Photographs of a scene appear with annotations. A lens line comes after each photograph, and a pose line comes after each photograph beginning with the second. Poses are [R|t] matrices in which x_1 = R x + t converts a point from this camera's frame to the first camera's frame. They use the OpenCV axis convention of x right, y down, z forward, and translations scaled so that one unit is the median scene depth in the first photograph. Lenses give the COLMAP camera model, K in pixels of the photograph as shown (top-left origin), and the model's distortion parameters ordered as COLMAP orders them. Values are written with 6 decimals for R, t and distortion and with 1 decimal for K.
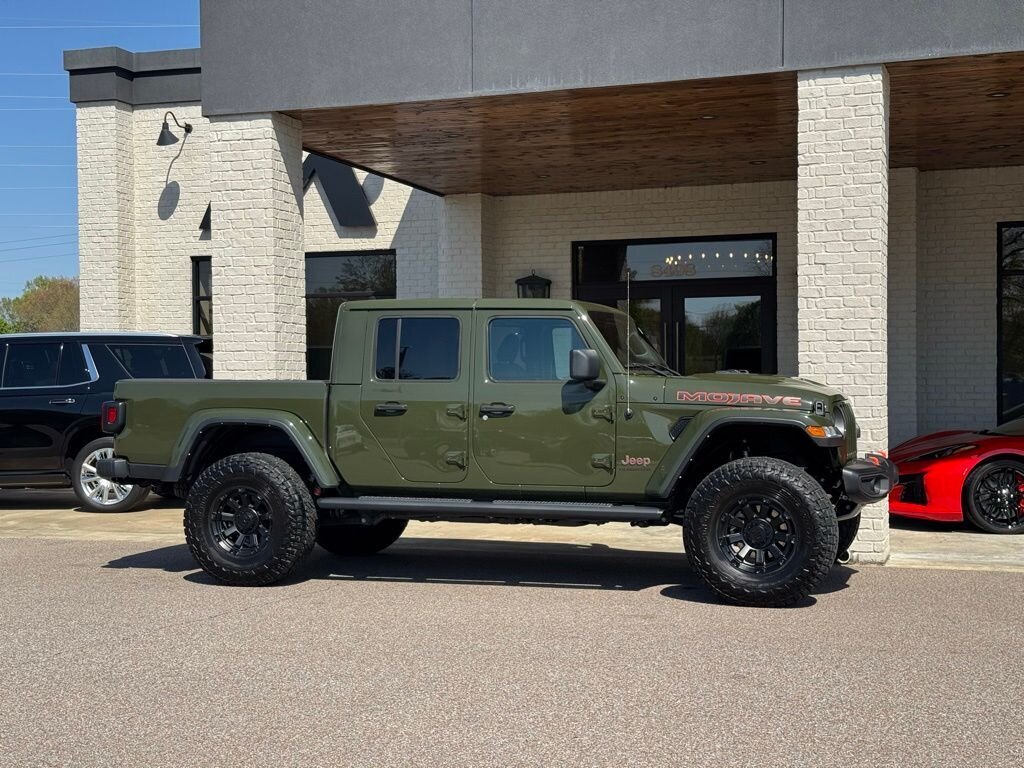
lens RADIAL K [[1417.0, 0, 505.8], [0, 1417.0, 384.3], [0, 0, 1]] dist [0.192989, -0.382160]
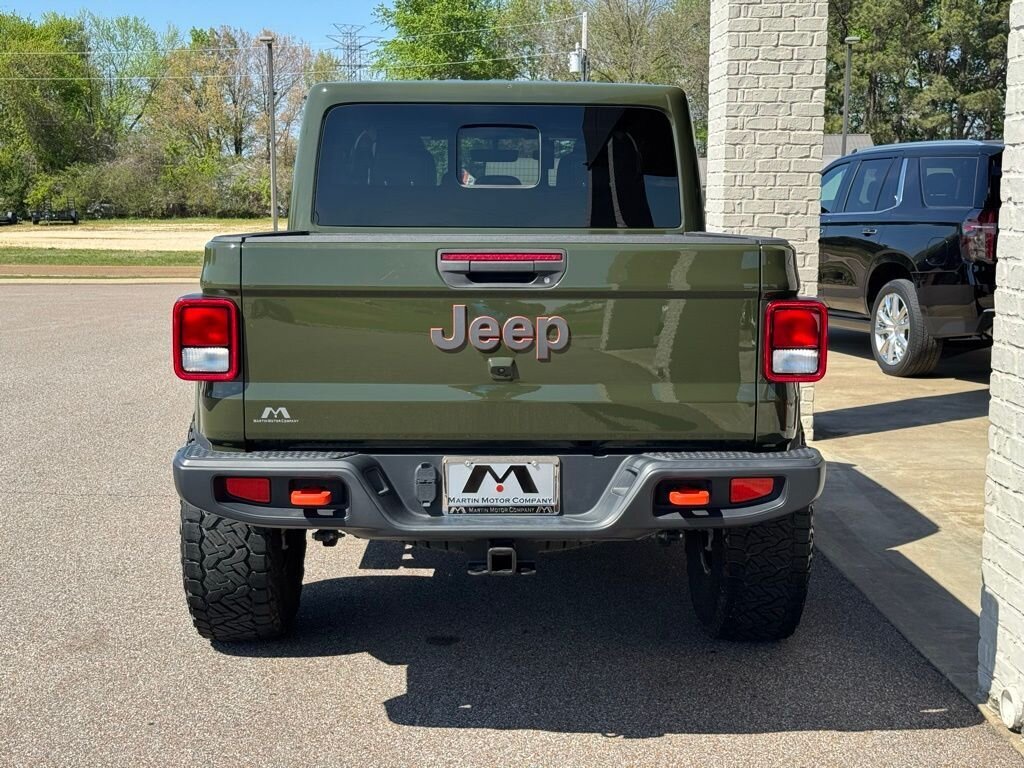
lens RADIAL K [[1410.3, 0, 509.5], [0, 1410.3, 381.2], [0, 0, 1]] dist [0.208705, -0.465381]
pose [[0.358845, 0.131286, -0.924118, 0.472837], [-0.007163, 0.990417, 0.137924, -0.017586], [0.933370, -0.042874, 0.356347, 0.658109]]
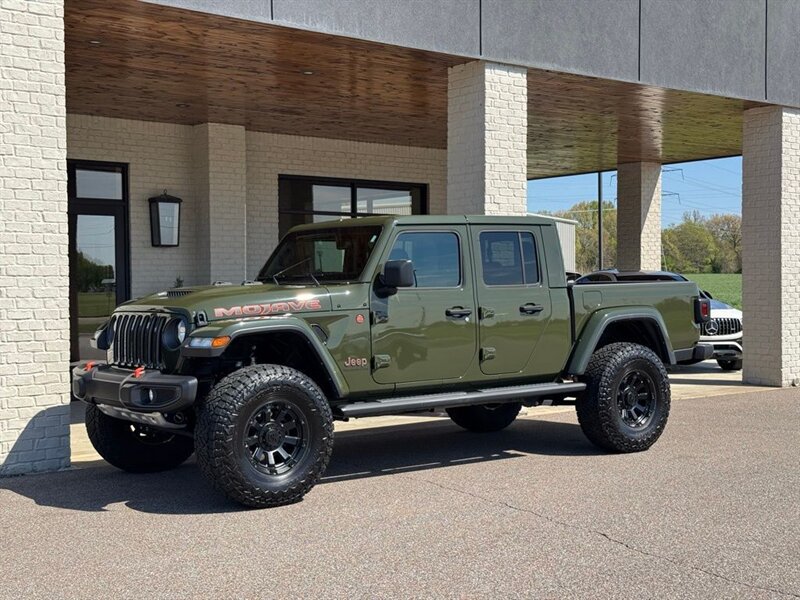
lens RADIAL K [[1104.4, 0, 397.3], [0, 1104.4, 298.8], [0, 0, 1]] dist [0.200696, -0.428291]
pose [[0.532793, -0.008426, 0.846204, -0.664727], [0.005843, 0.999963, 0.006278, 0.001127], [-0.846226, 0.001600, 0.532822, 0.453864]]
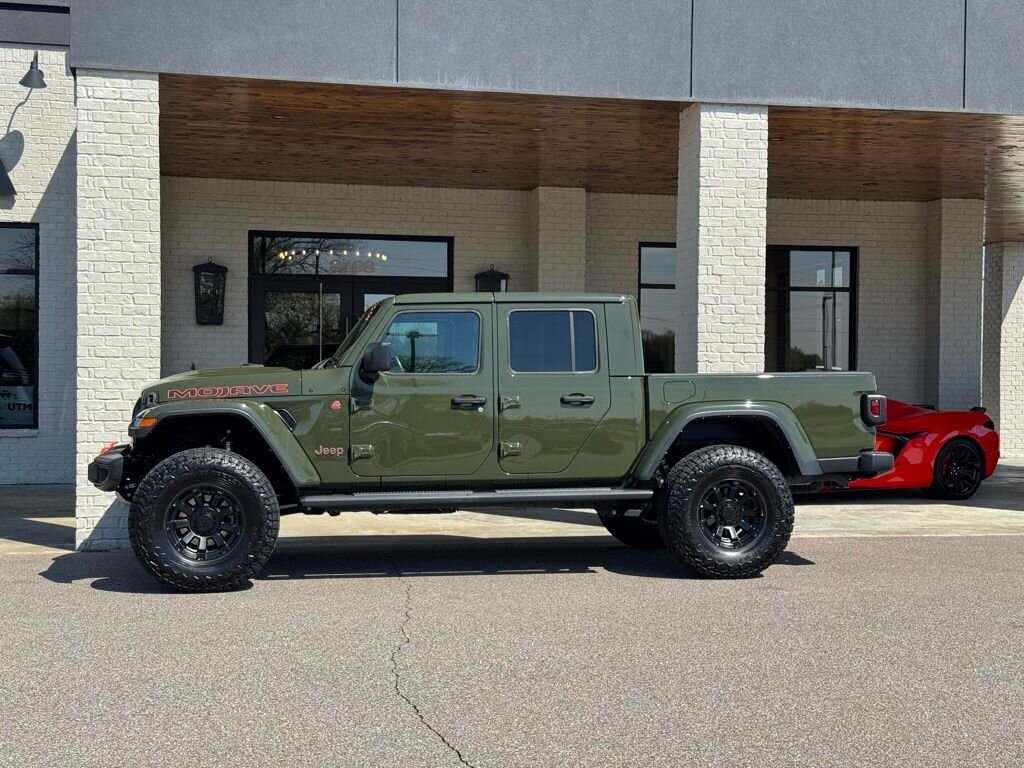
lens RADIAL K [[1413.0, 0, 512.7], [0, 1413.0, 382.1], [0, 0, 1]] dist [0.192660, -0.382584]
pose [[0.853403, 0.011064, 0.521133, -0.452219], [-0.012010, 0.999927, -0.001561, 0.004298], [-0.521112, -0.004927, 0.853474, 0.107747]]
